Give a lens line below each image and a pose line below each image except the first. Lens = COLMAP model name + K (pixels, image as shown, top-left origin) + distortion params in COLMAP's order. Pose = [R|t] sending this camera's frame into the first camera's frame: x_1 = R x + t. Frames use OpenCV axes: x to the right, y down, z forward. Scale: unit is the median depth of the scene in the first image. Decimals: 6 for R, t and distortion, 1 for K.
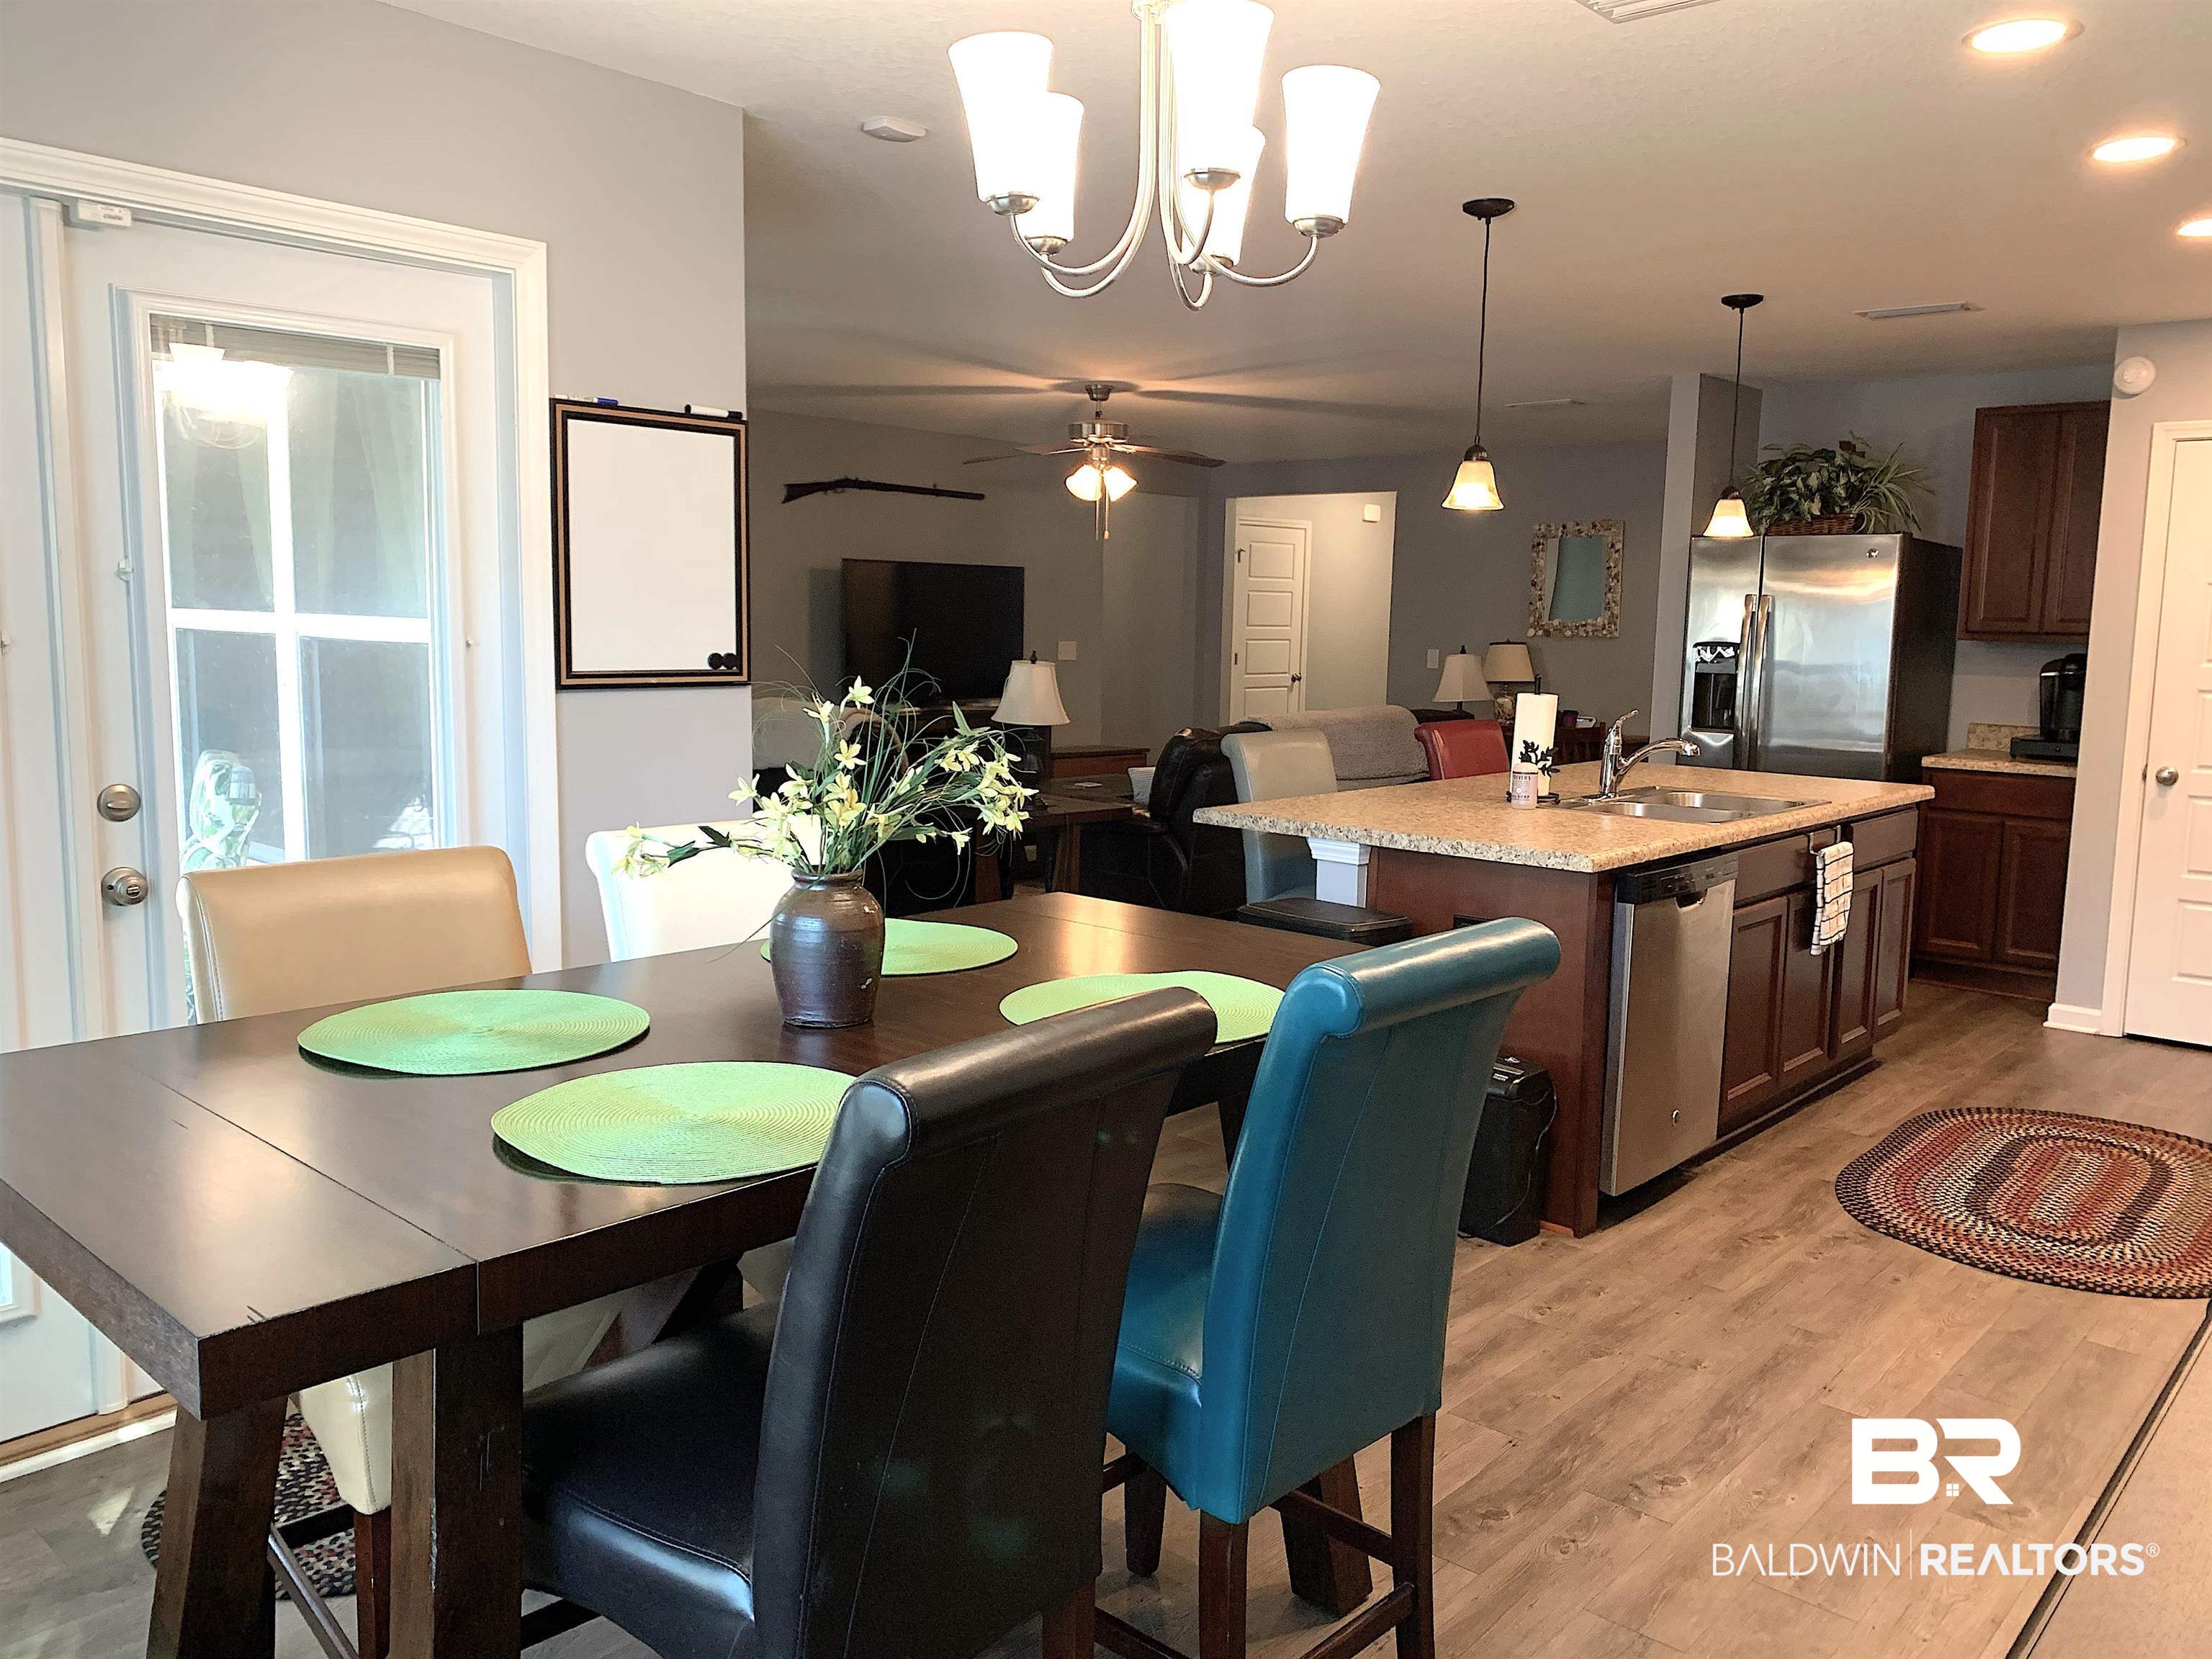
lens RADIAL K [[1701.3, 0, 1105.1], [0, 1701.3, 821.9], [0, 0, 1]] dist [0.011096, -0.008090]
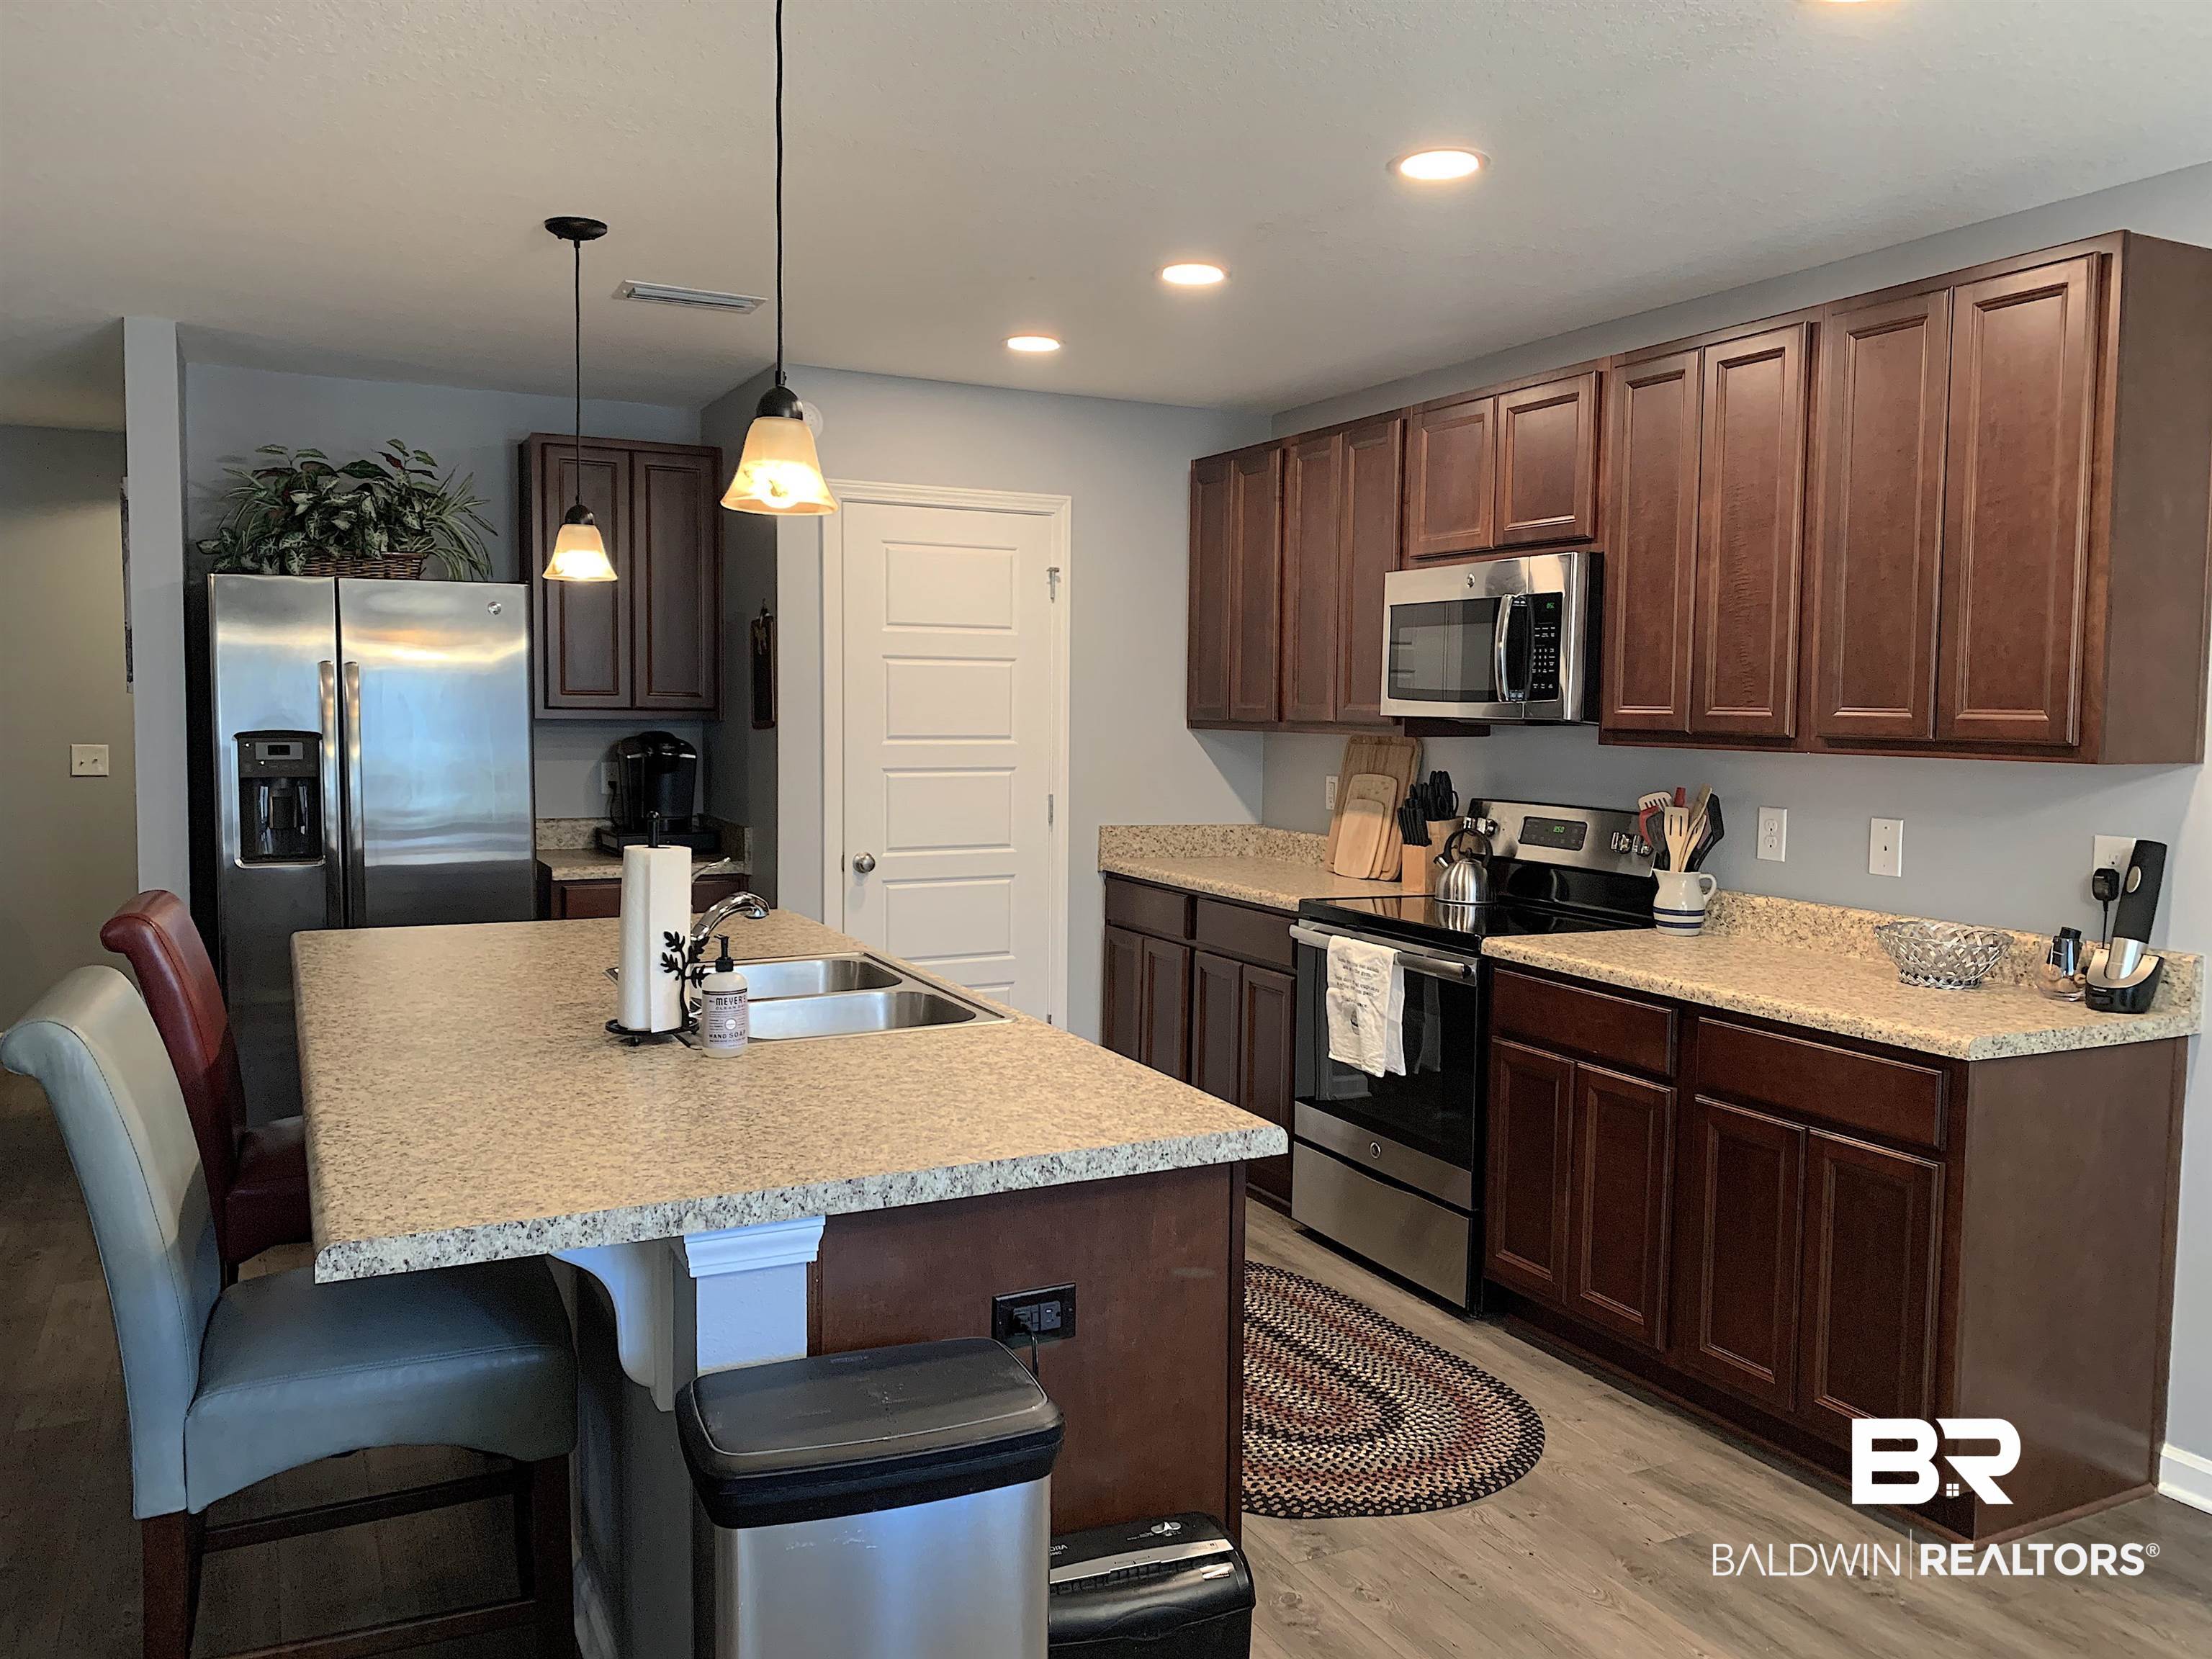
lens RADIAL K [[1701.3, 0, 1090.7], [0, 1701.3, 830.7], [0, 0, 1]] dist [0.011096, -0.008090]
pose [[0.380392, -0.091066, 0.920331, -0.182841], [0.115989, 0.991980, 0.050215, -0.080773], [-0.917523, 0.087647, 0.387904, 0.569020]]
